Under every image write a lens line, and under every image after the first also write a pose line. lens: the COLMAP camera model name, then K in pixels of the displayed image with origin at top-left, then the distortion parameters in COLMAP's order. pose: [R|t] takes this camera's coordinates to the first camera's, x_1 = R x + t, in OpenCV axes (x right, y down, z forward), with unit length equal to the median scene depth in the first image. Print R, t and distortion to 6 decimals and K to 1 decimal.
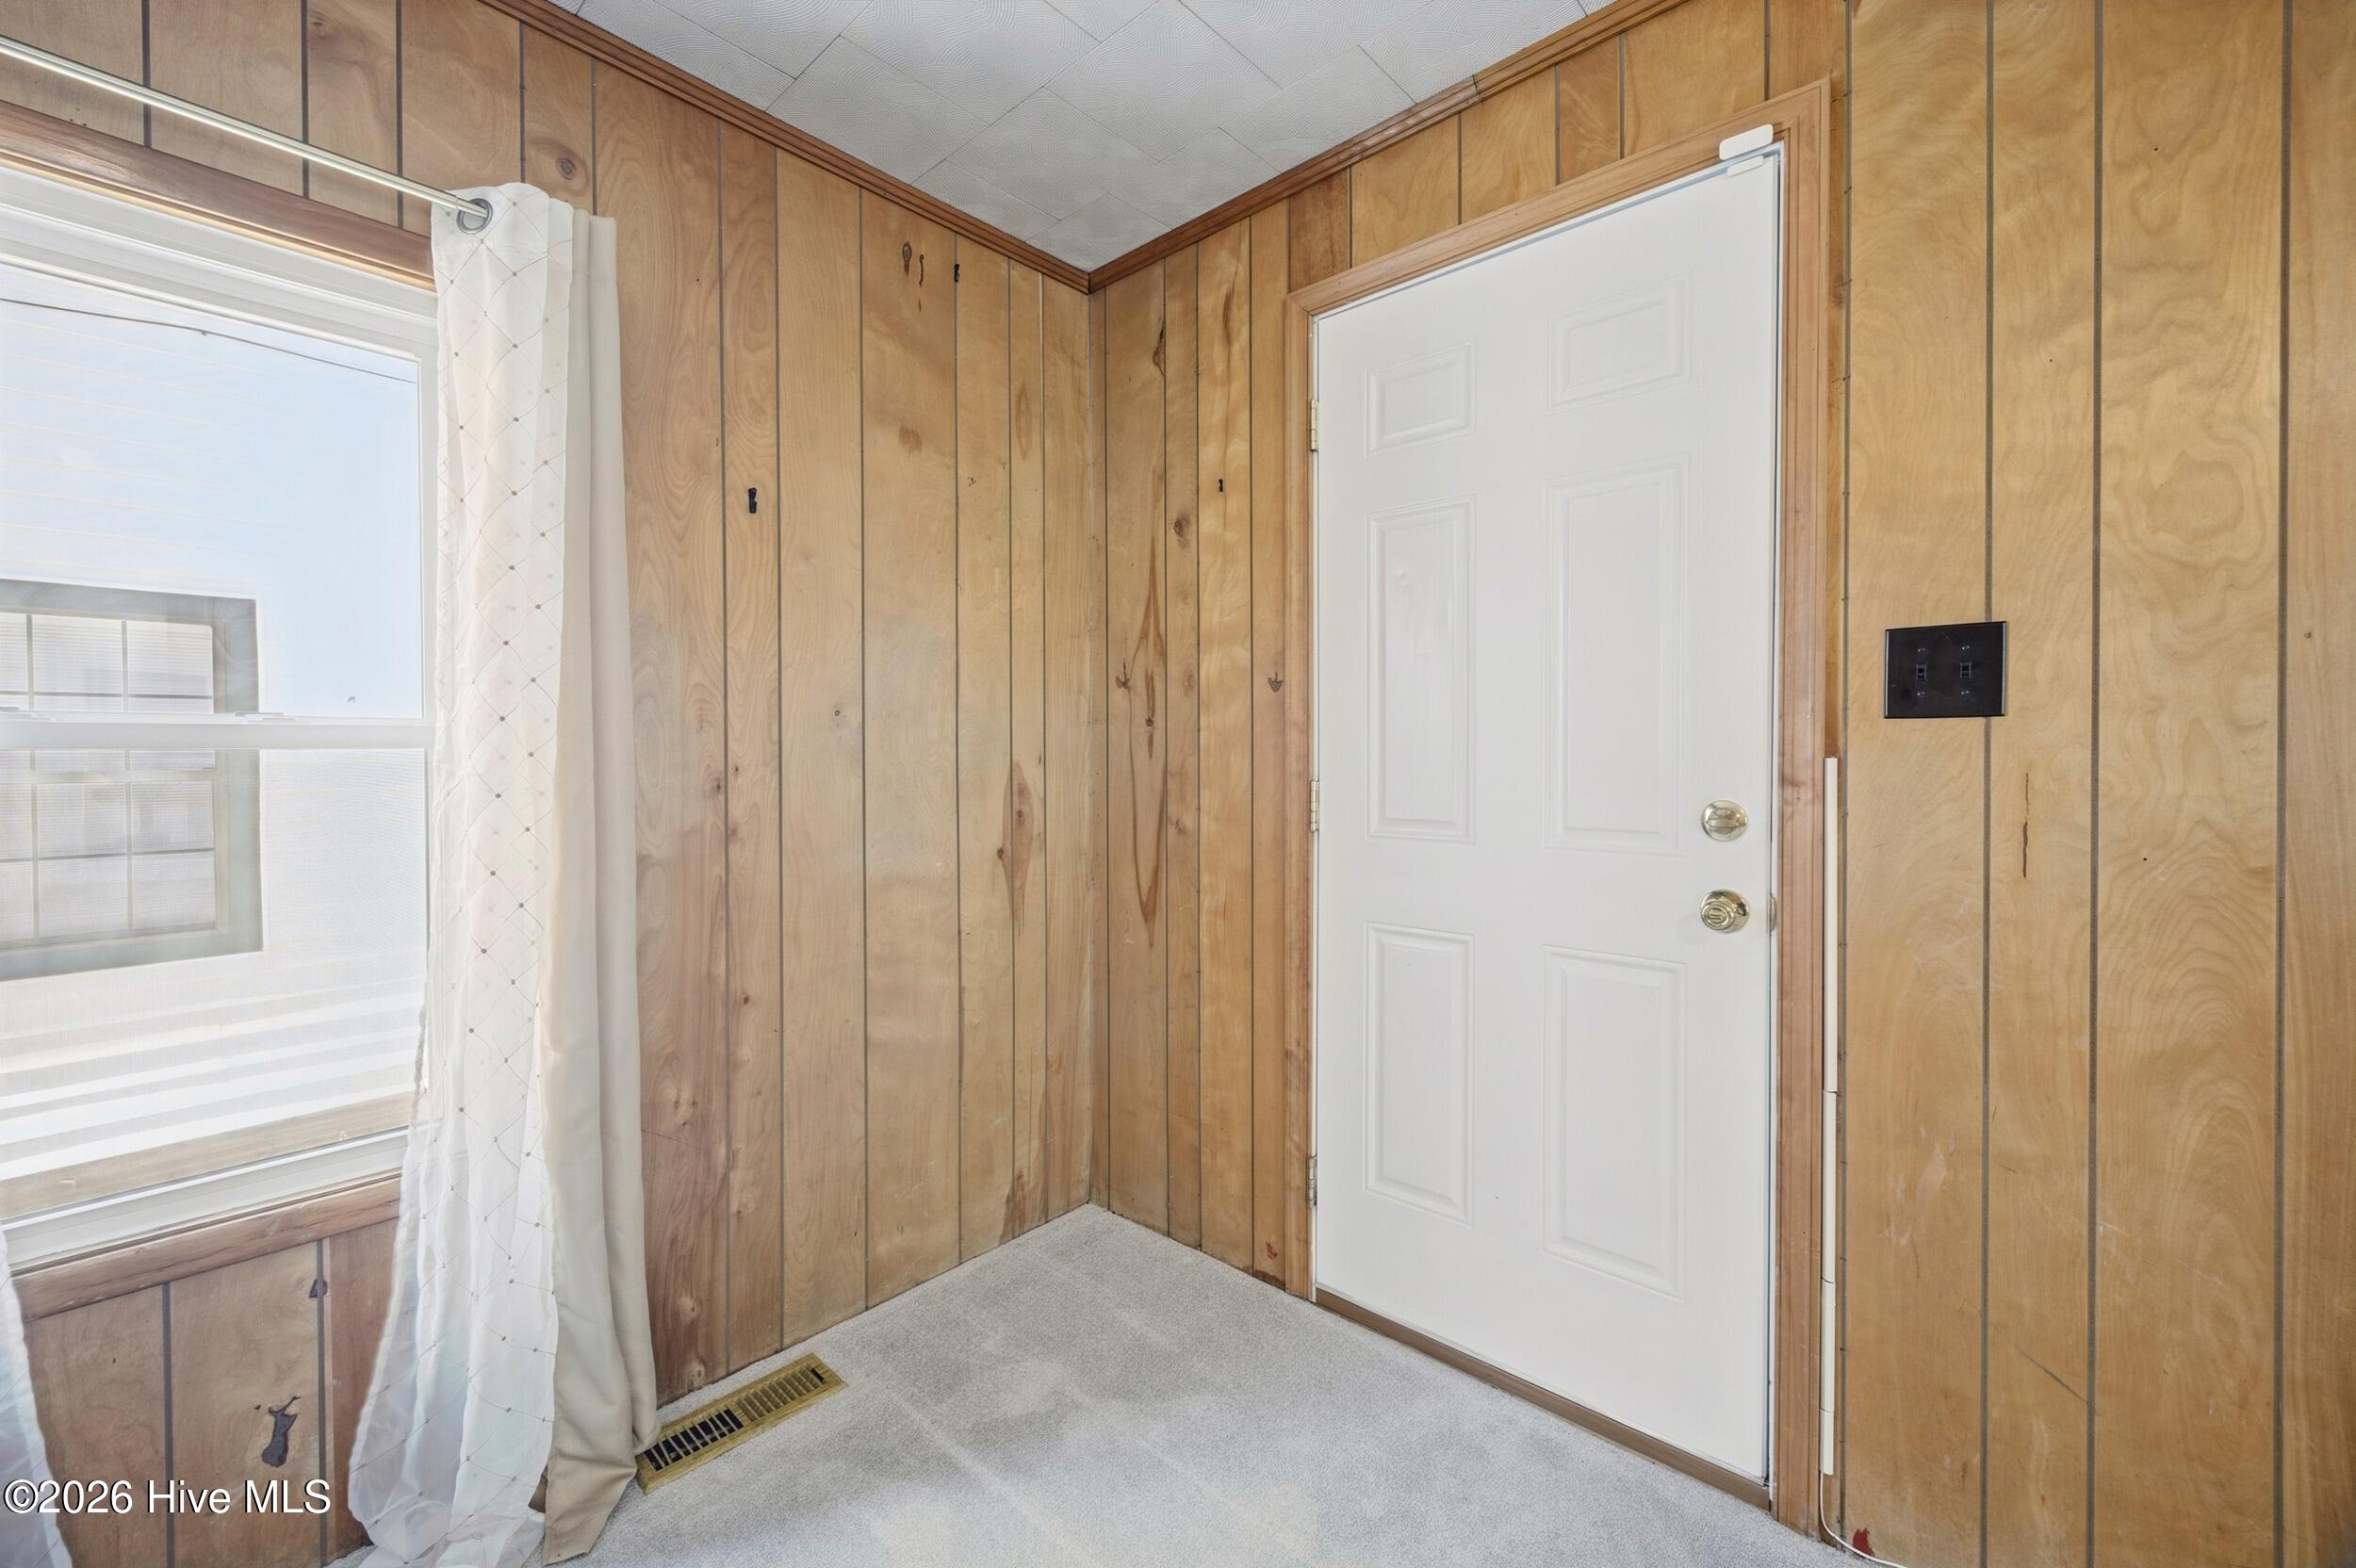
lens RADIAL K [[924.9, 0, 1174.6], [0, 924.9, 765.5], [0, 0, 1]] dist [-0.005868, 0.002226]
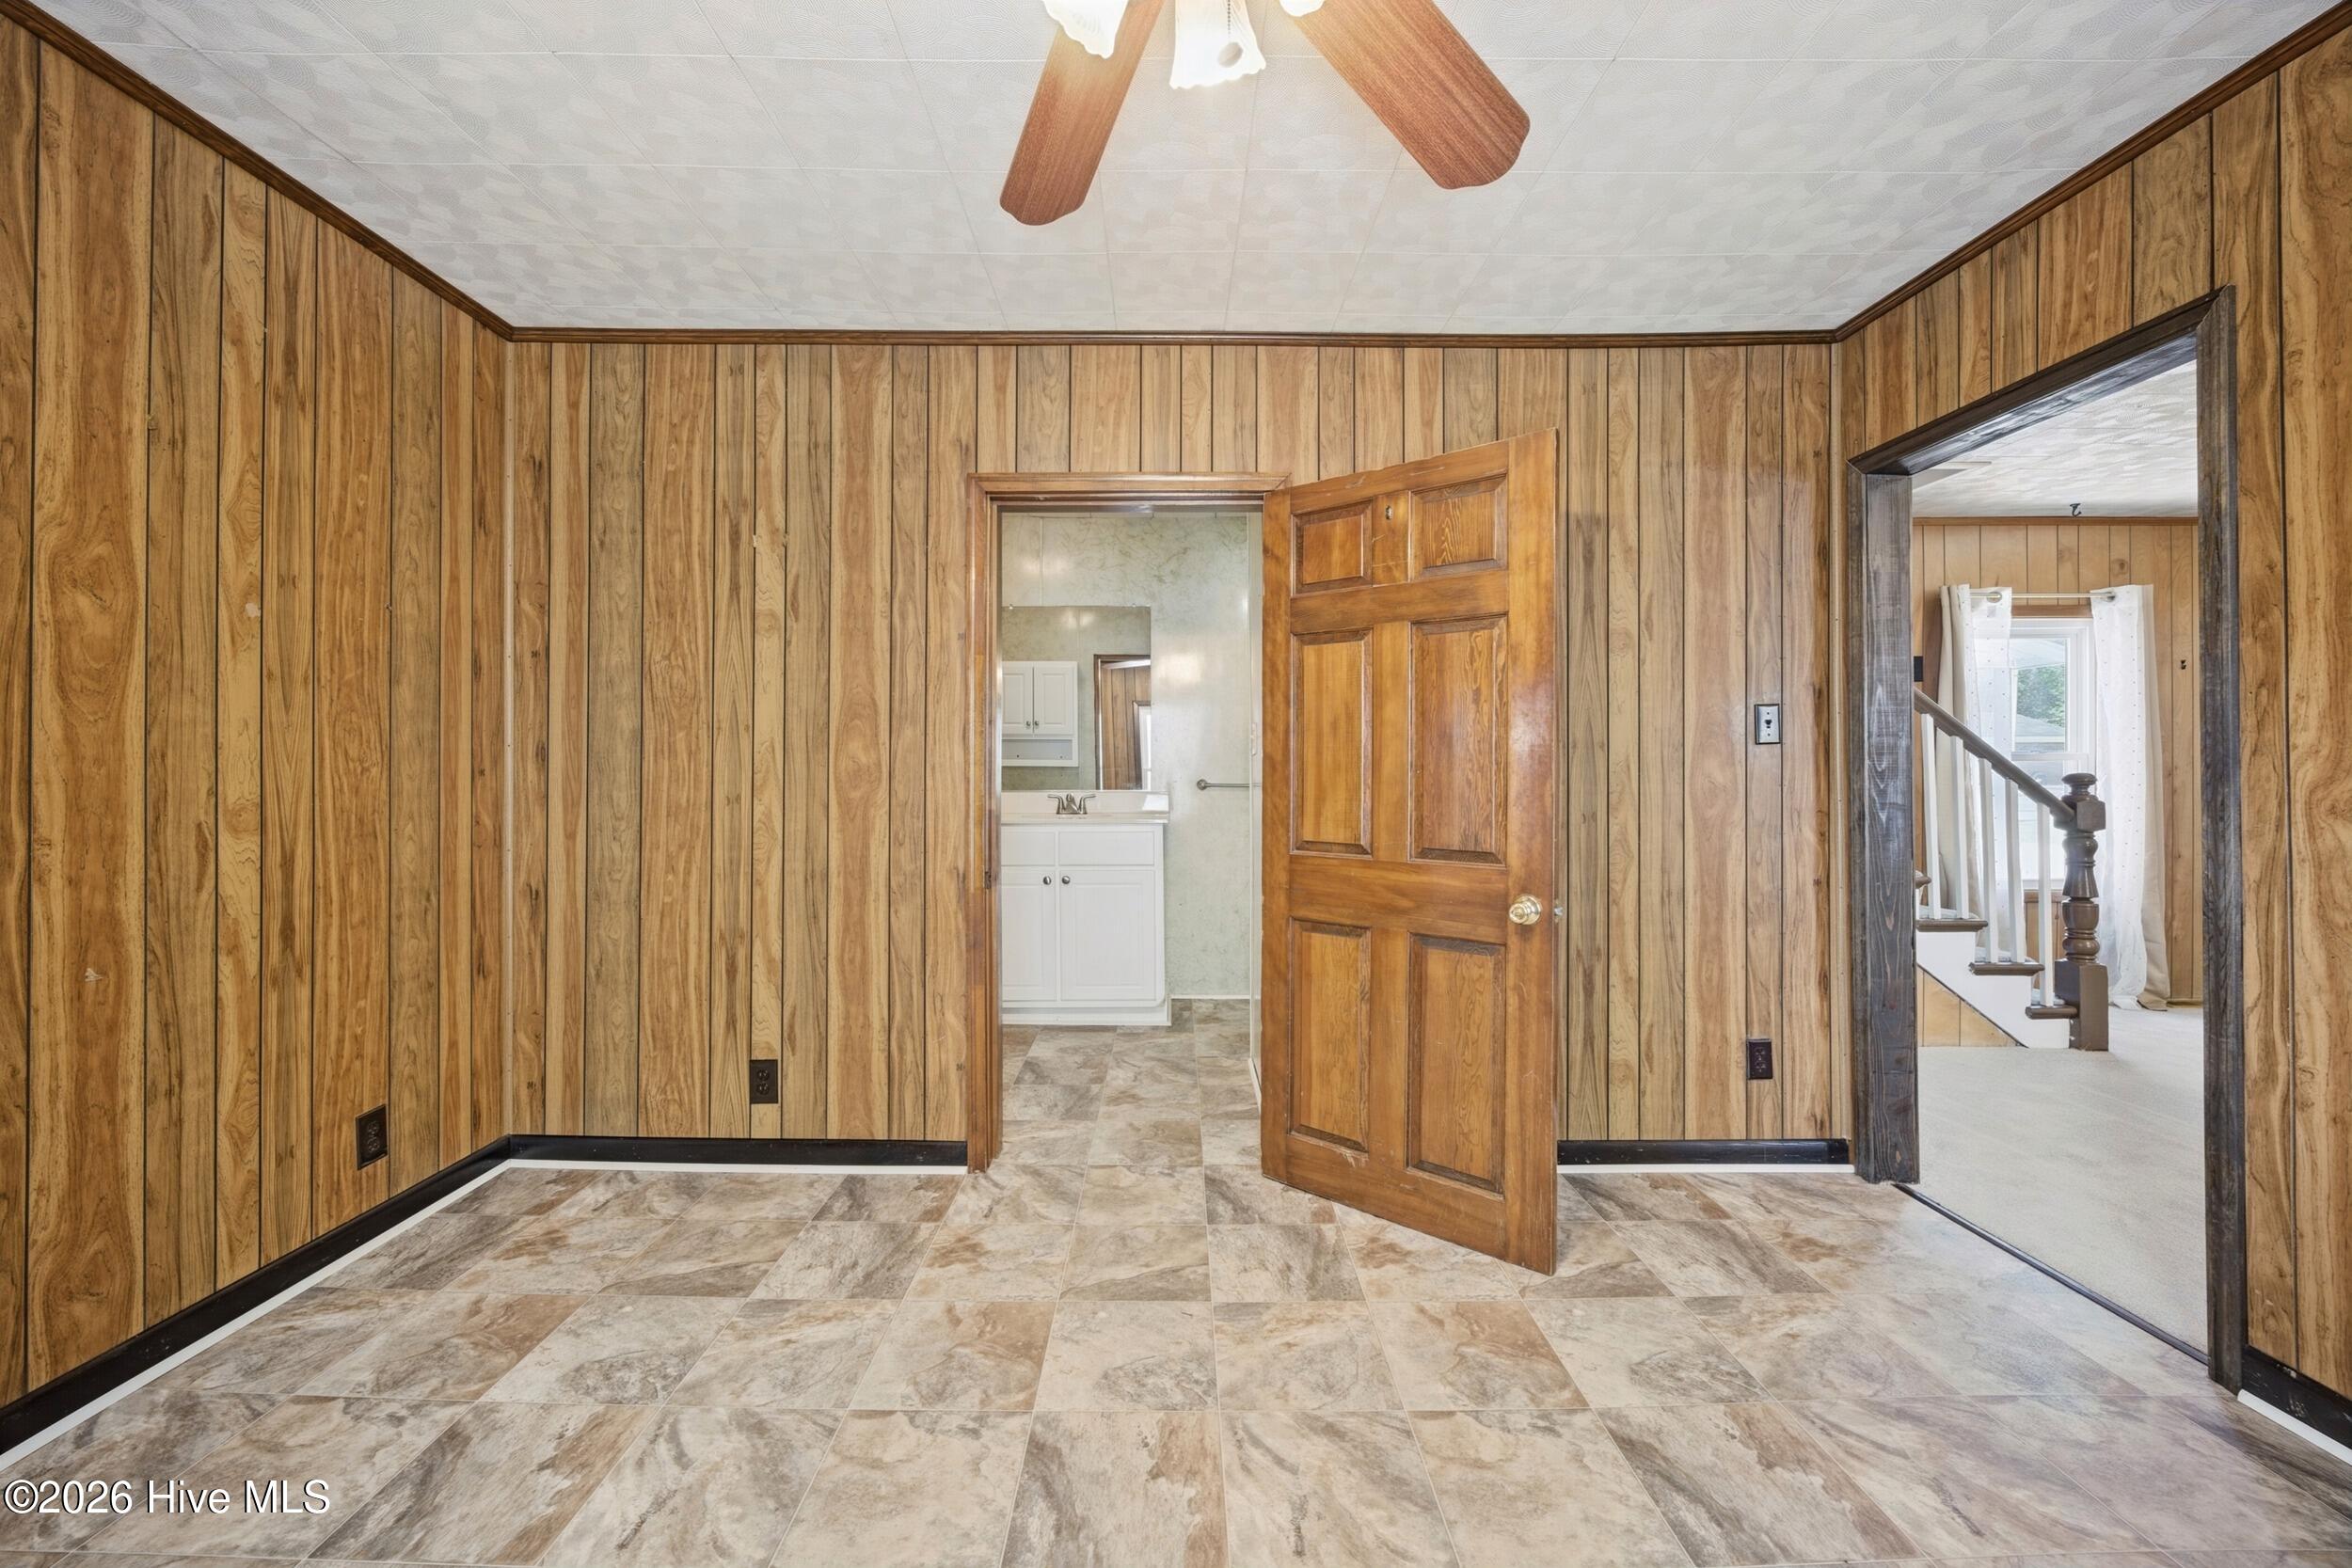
lens RADIAL K [[923.3, 0, 1165.8], [0, 923.3, 765.8], [0, 0, 1]] dist [-0.005868, 0.002226]
pose [[0.668489, -0.001214, -0.743721, -0.569630], [-0.005975, 0.999958, -0.007002, 0.042614], [0.743698, 0.009125, 0.668453, -3.651331]]
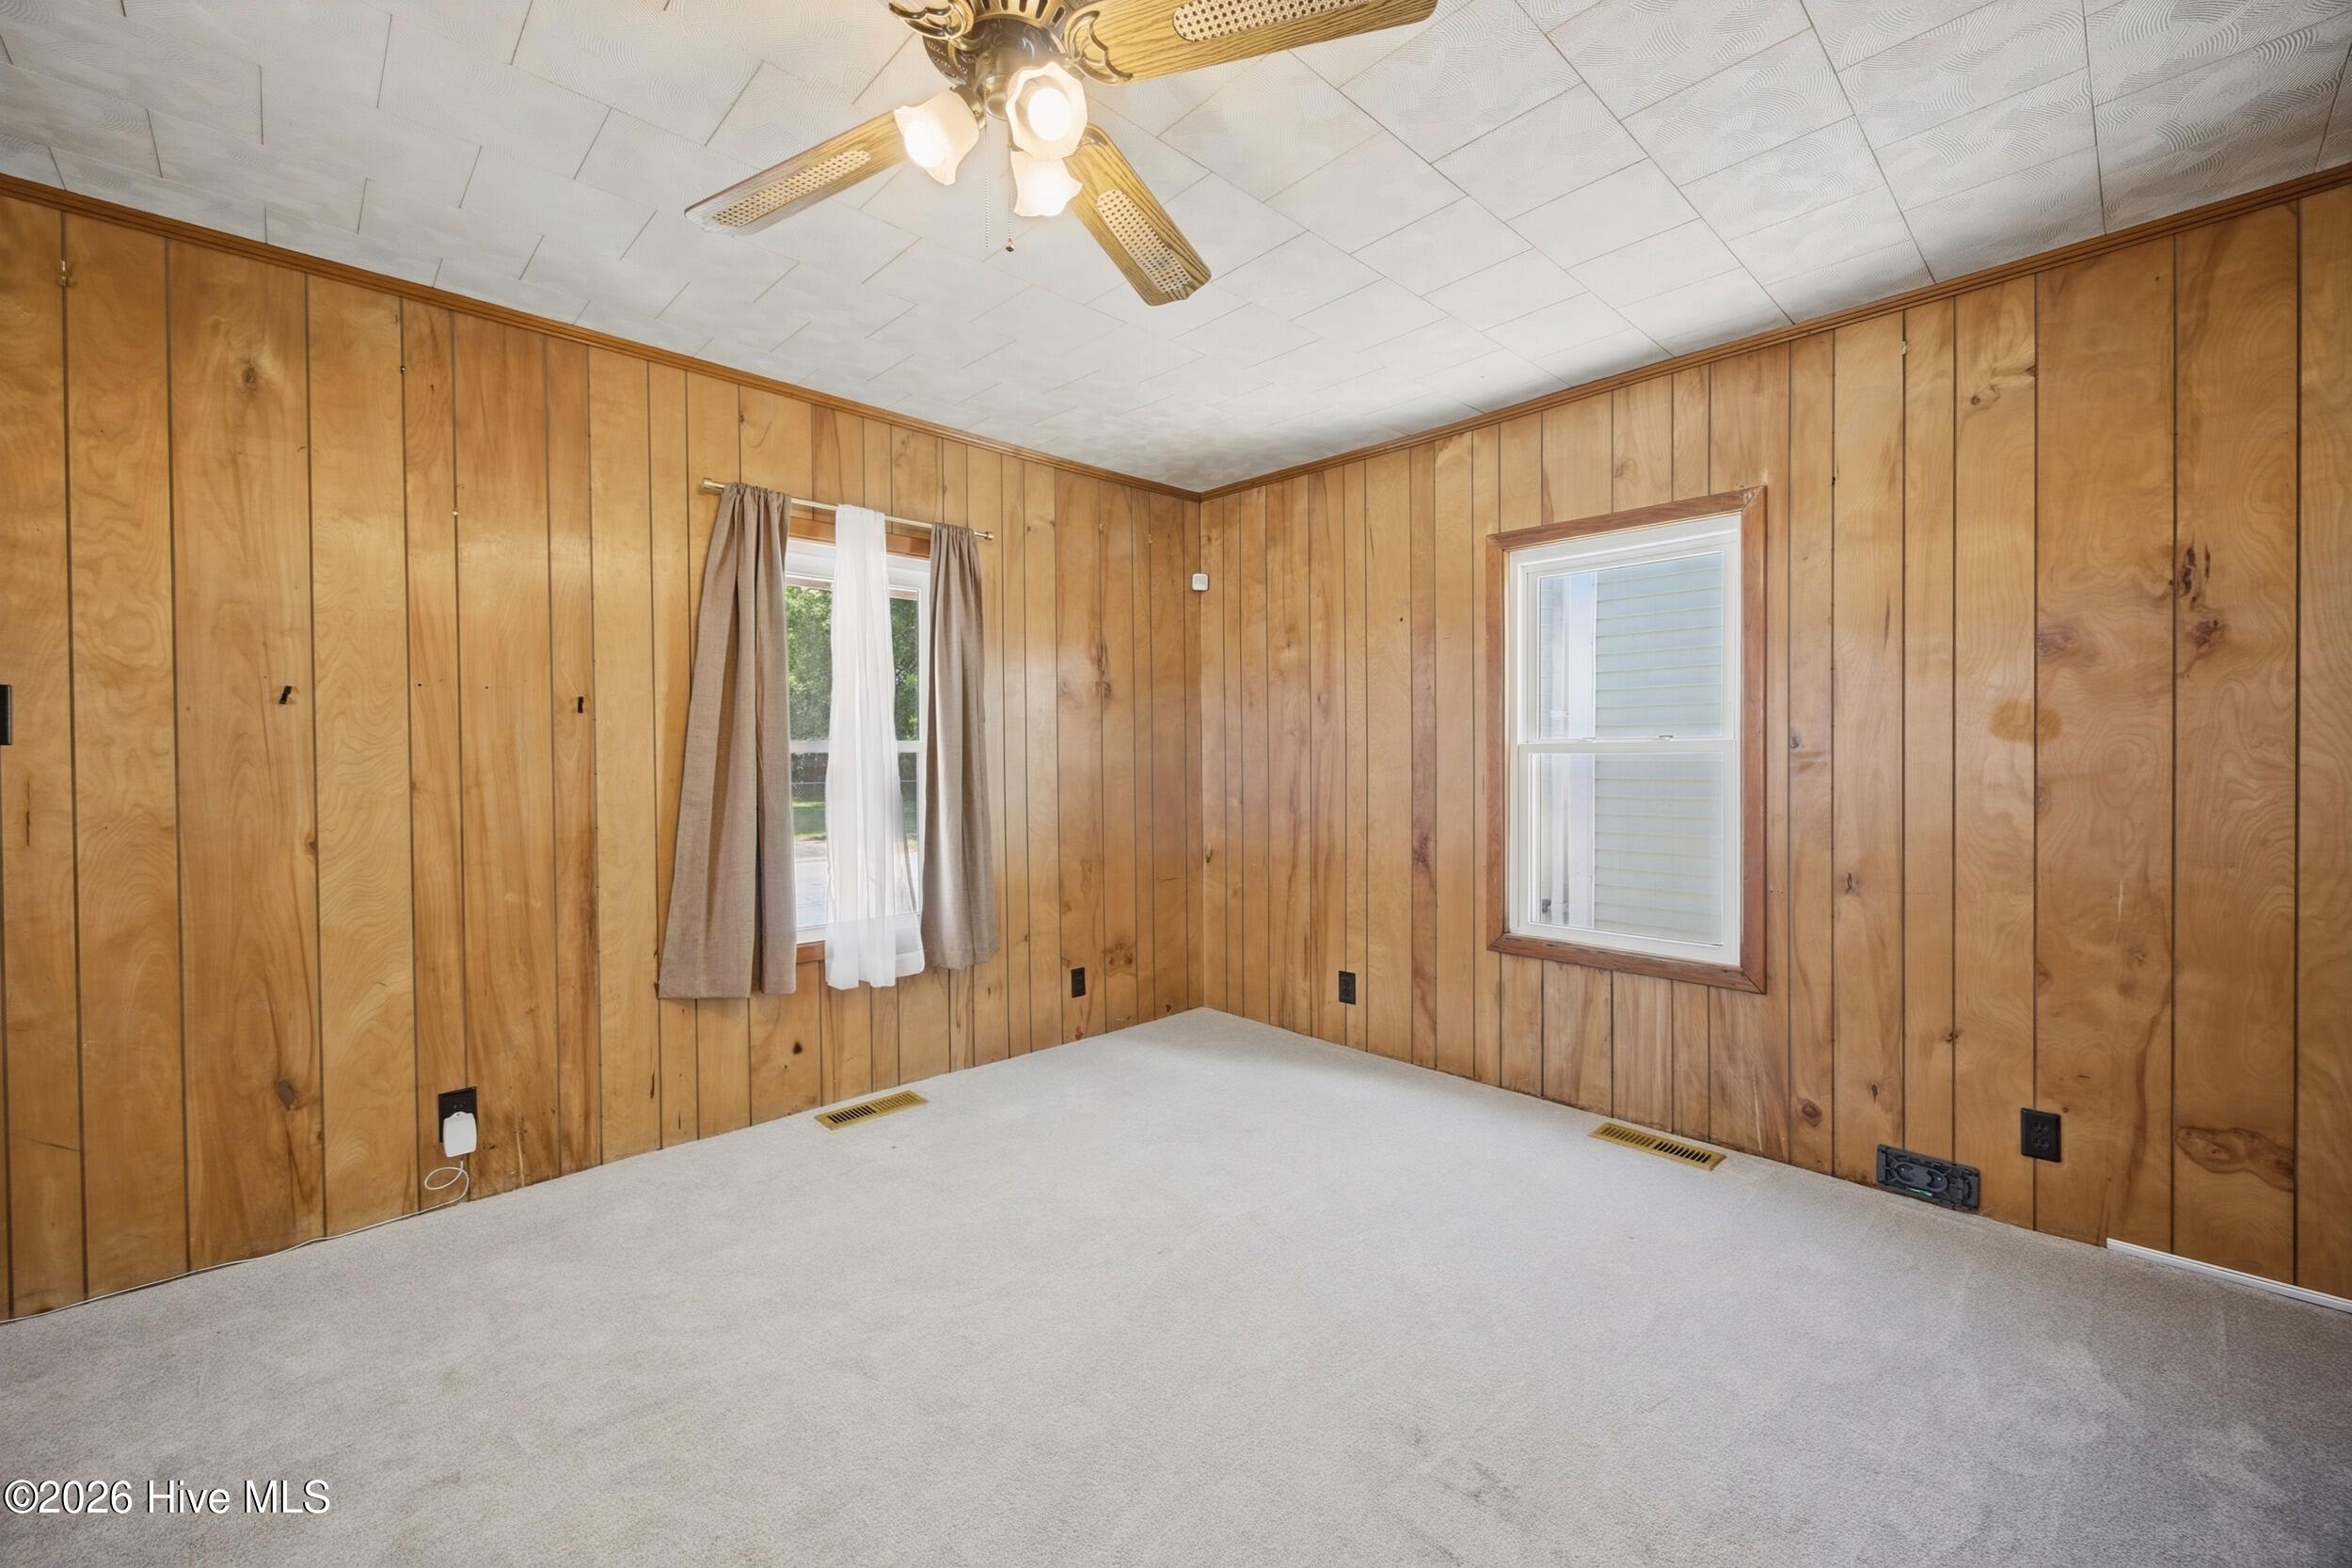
lens RADIAL K [[923.3, 0, 1168.9], [0, 923.3, 767.9], [0, 0, 1]] dist [-0.005868, 0.002226]
pose [[0.084391, -0.006045, 0.996414, -0.443267], [0.016890, 0.999847, 0.004635, 0.010758], [-0.996290, 0.016438, 0.084480, -0.979487]]
